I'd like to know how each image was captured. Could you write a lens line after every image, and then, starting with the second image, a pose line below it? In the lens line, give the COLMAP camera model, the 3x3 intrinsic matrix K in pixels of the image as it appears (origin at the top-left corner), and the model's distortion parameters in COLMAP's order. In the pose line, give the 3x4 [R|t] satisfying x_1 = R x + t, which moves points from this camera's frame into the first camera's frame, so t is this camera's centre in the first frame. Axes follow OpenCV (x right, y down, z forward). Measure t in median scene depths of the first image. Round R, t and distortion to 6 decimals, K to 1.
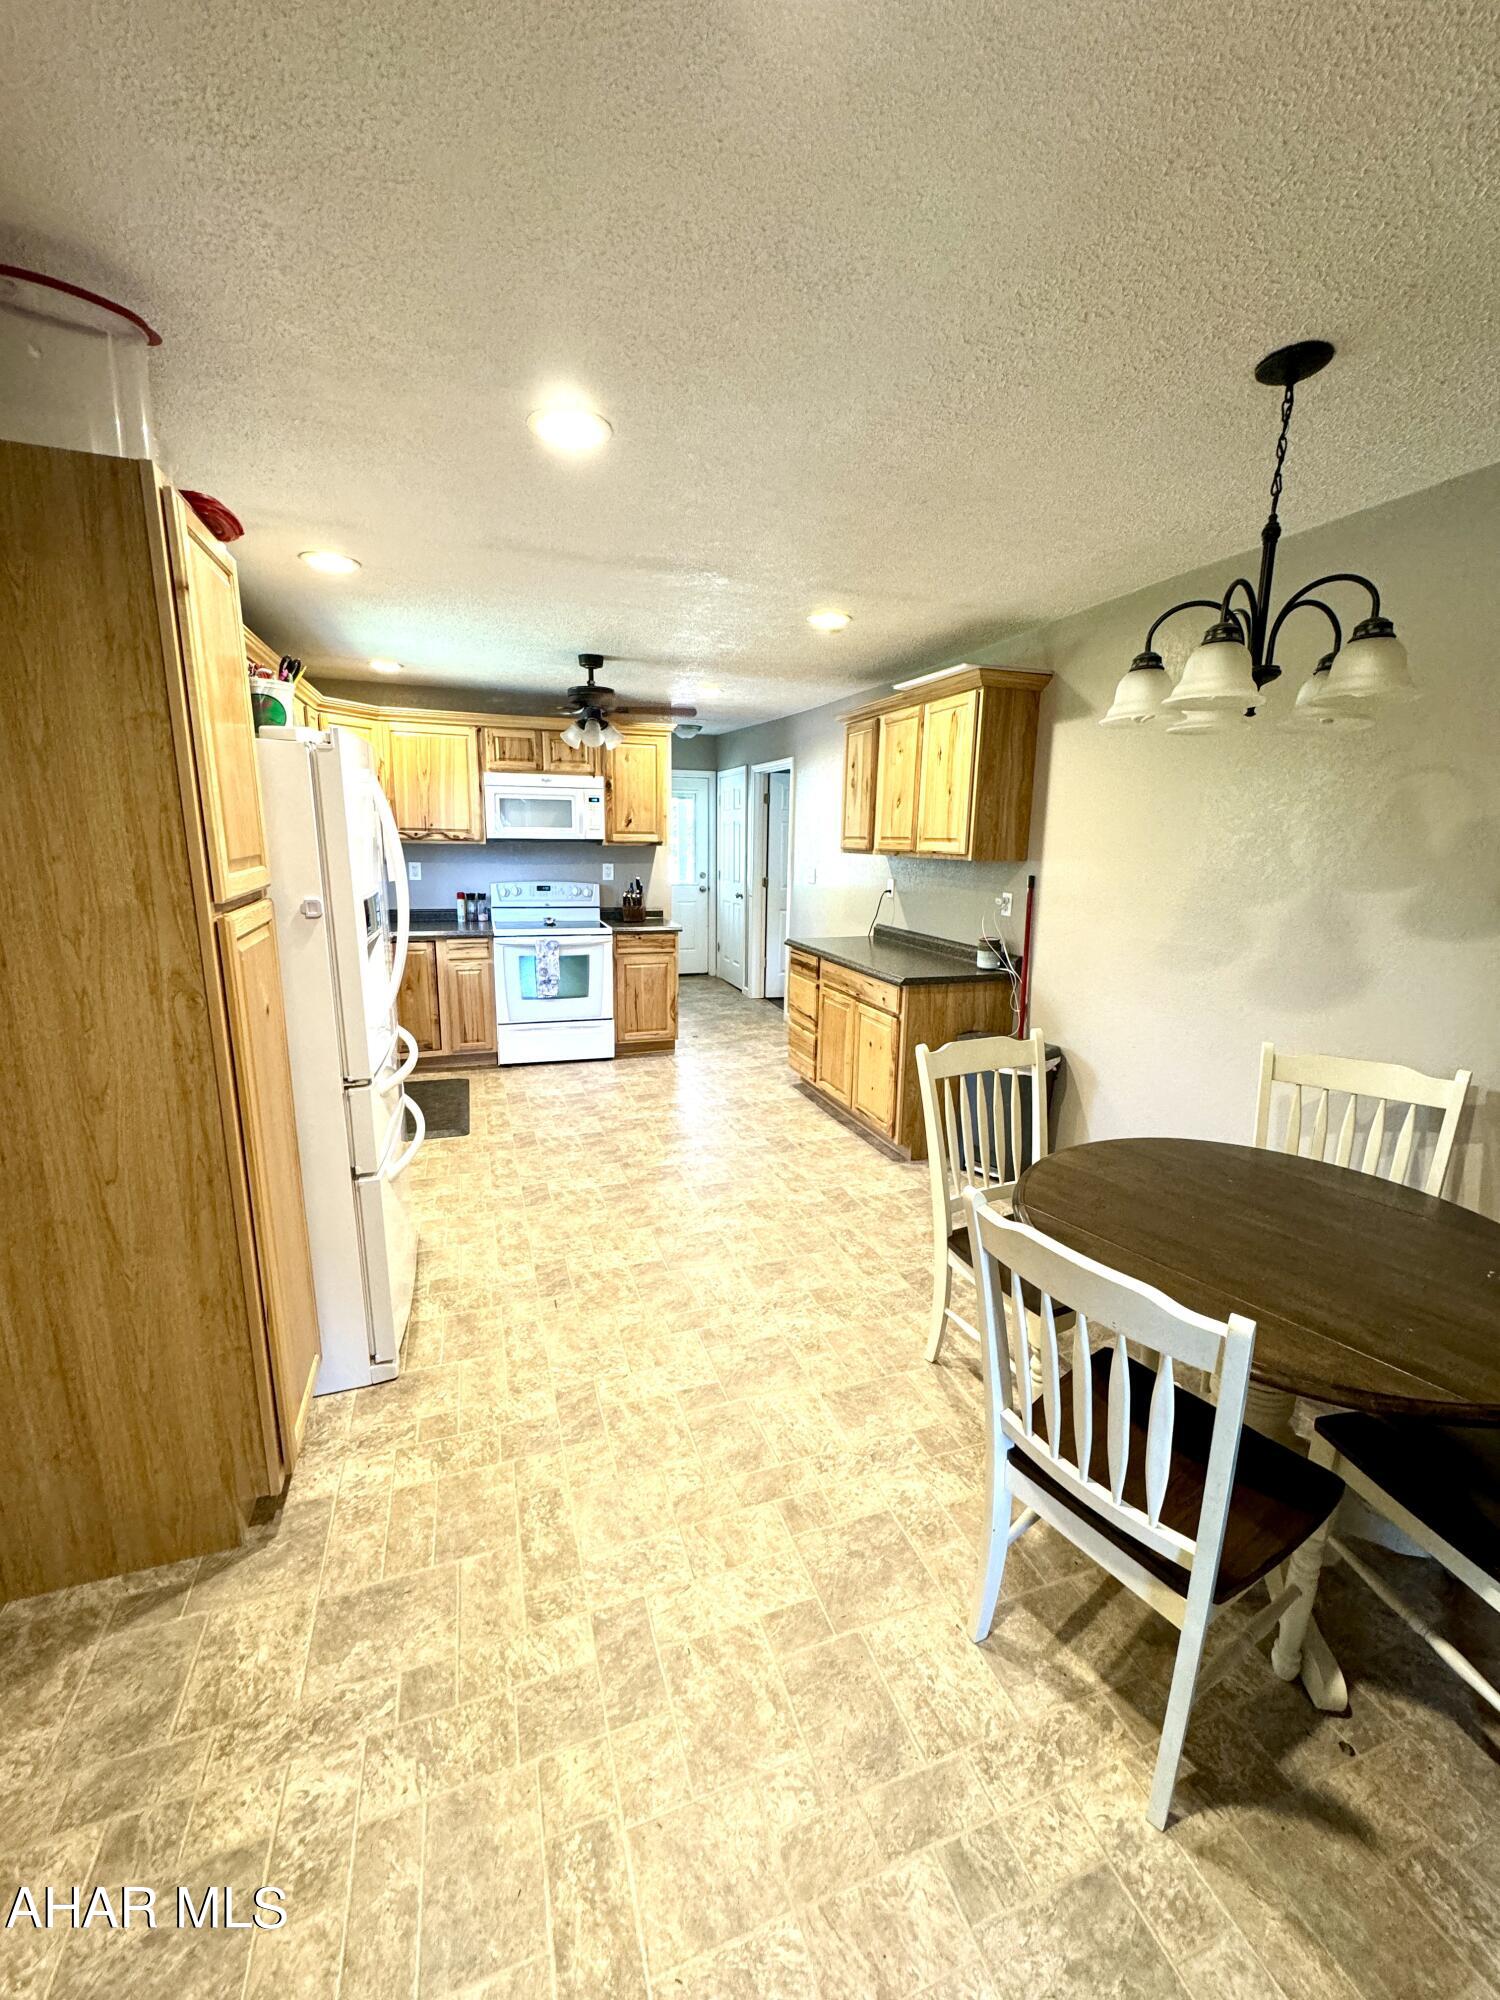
lens RADIAL K [[793.9, 0, 750.0], [0, 793.9, 1000.0], [0, 0, 1]] dist [-0.003741, 0.000127]
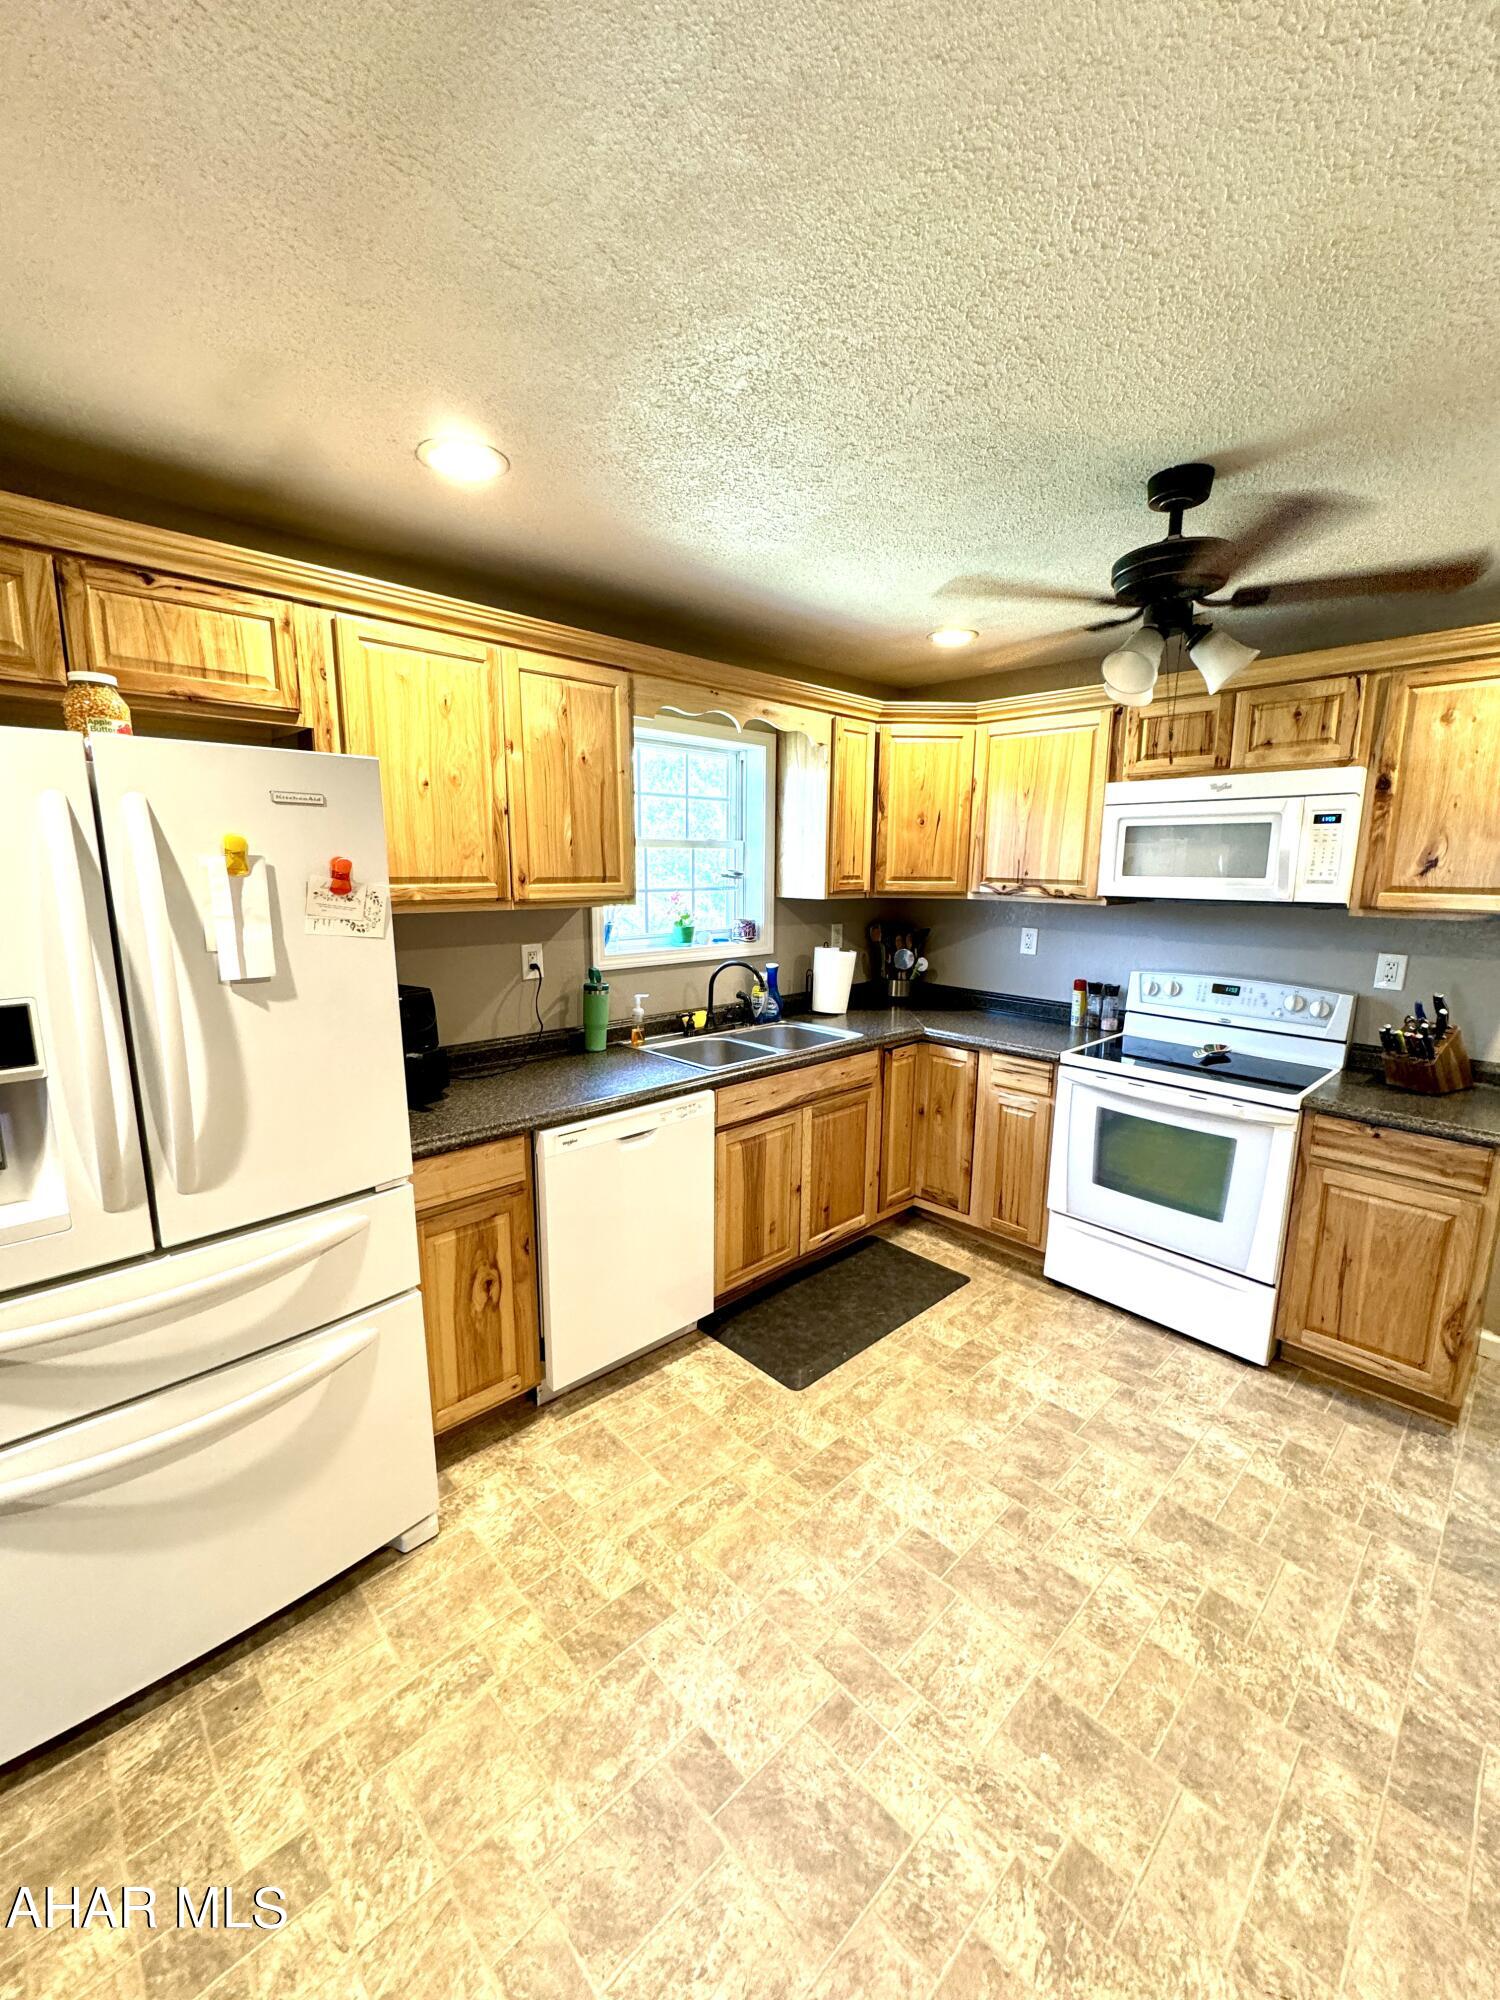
lens RADIAL K [[793.9, 0, 750.0], [0, 793.9, 1000.0], [0, 0, 1]] dist [-0.003741, 0.000127]
pose [[0.412870, 0.140749, -0.899849, 0.098010], [-0.189911, 0.979575, 0.066084, -0.118904], [0.890771, 0.143607, 0.431167, 0.532916]]
